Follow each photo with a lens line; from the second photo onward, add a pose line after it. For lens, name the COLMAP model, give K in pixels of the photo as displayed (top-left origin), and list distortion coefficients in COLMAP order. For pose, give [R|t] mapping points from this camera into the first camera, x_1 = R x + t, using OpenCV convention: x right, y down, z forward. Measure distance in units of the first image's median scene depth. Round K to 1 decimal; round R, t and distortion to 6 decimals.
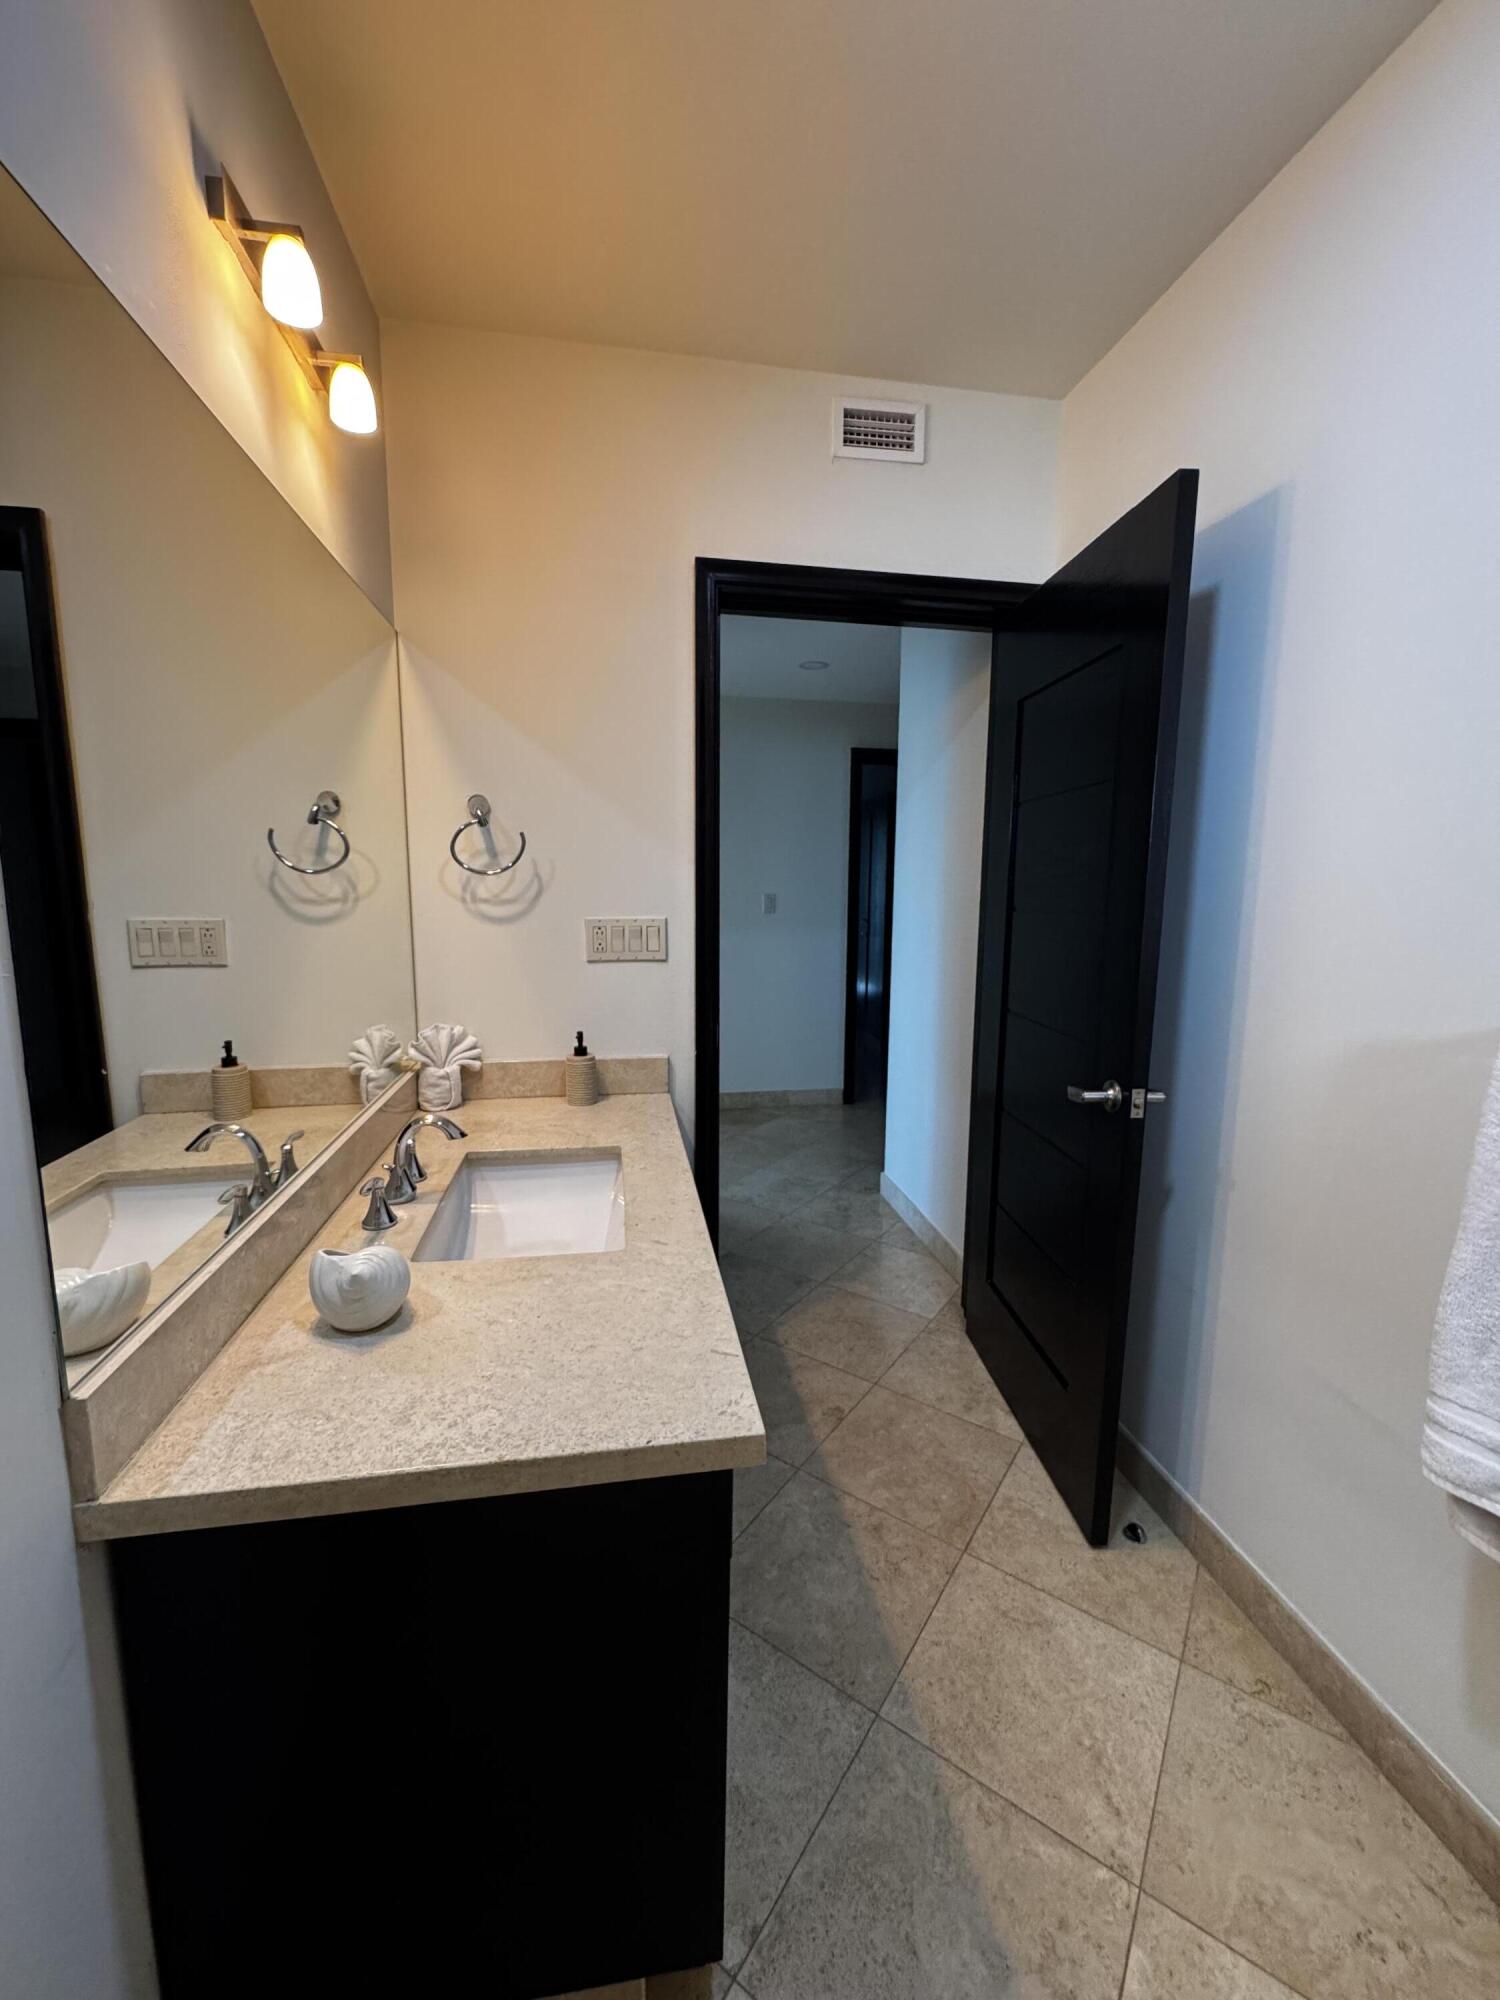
lens RADIAL K [[802.3, 0, 751.8], [0, 802.3, 998.1], [0, 0, 1]] dist [-0.003576, 0.000998]
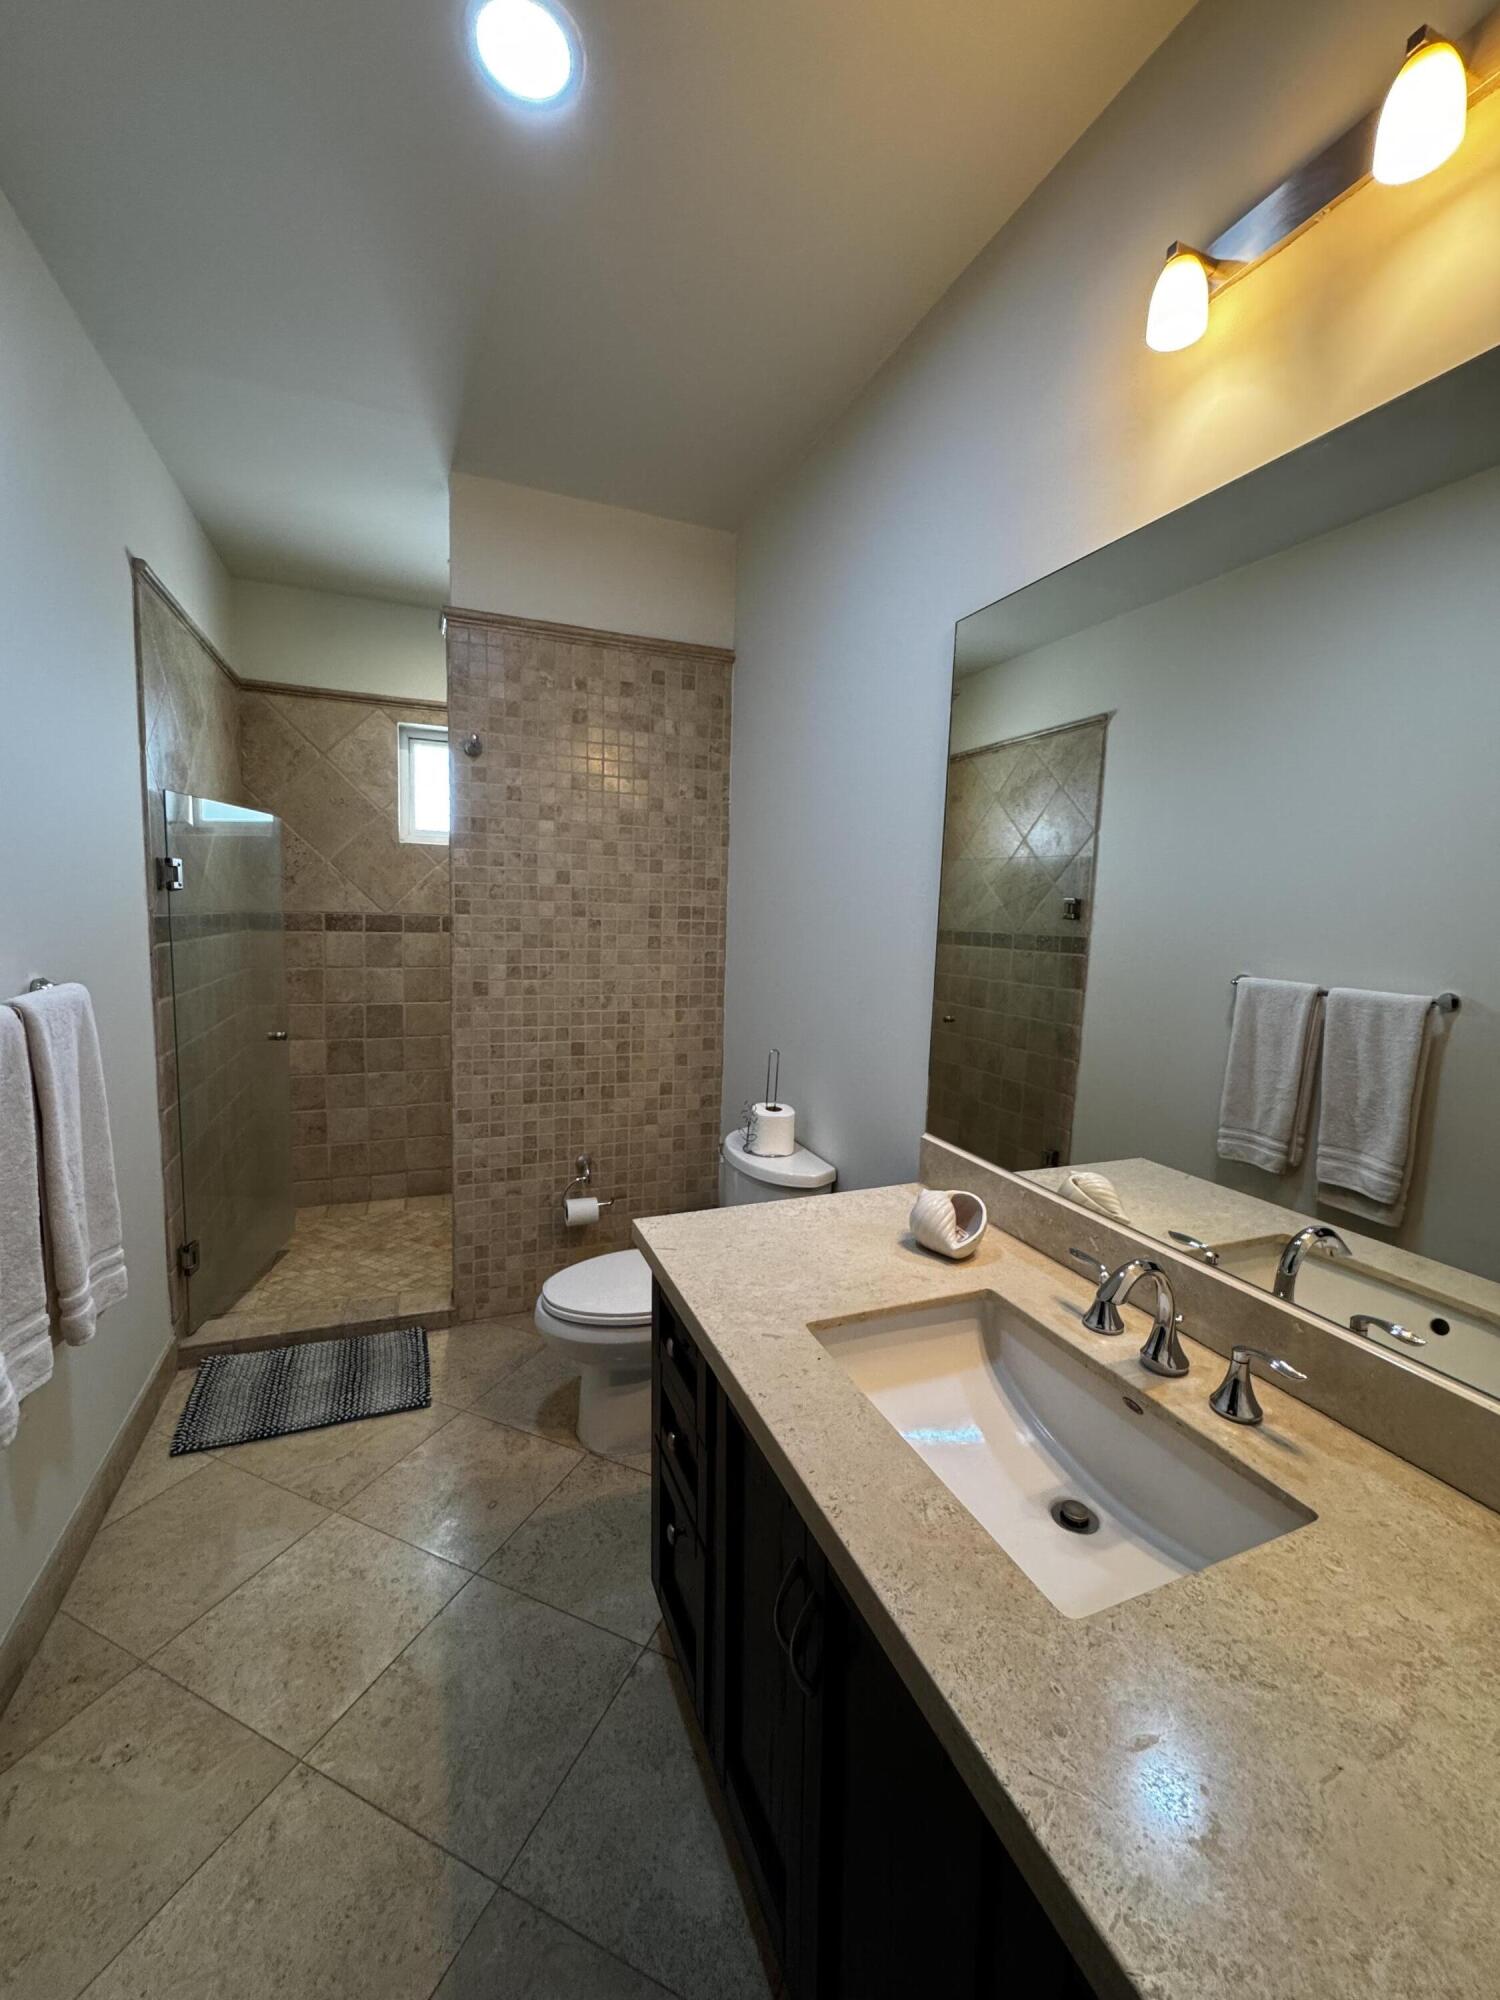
lens RADIAL K [[802.3, 0, 754.4], [0, 802.3, 994.6], [0, 0, 1]] dist [-0.003576, 0.000998]
pose [[-0.975897, -0.014406, -0.217754, 0.100598], [-0.068557, 0.967541, 0.243239, -0.265398], [0.207181, 0.252305, -0.945208, 1.783103]]
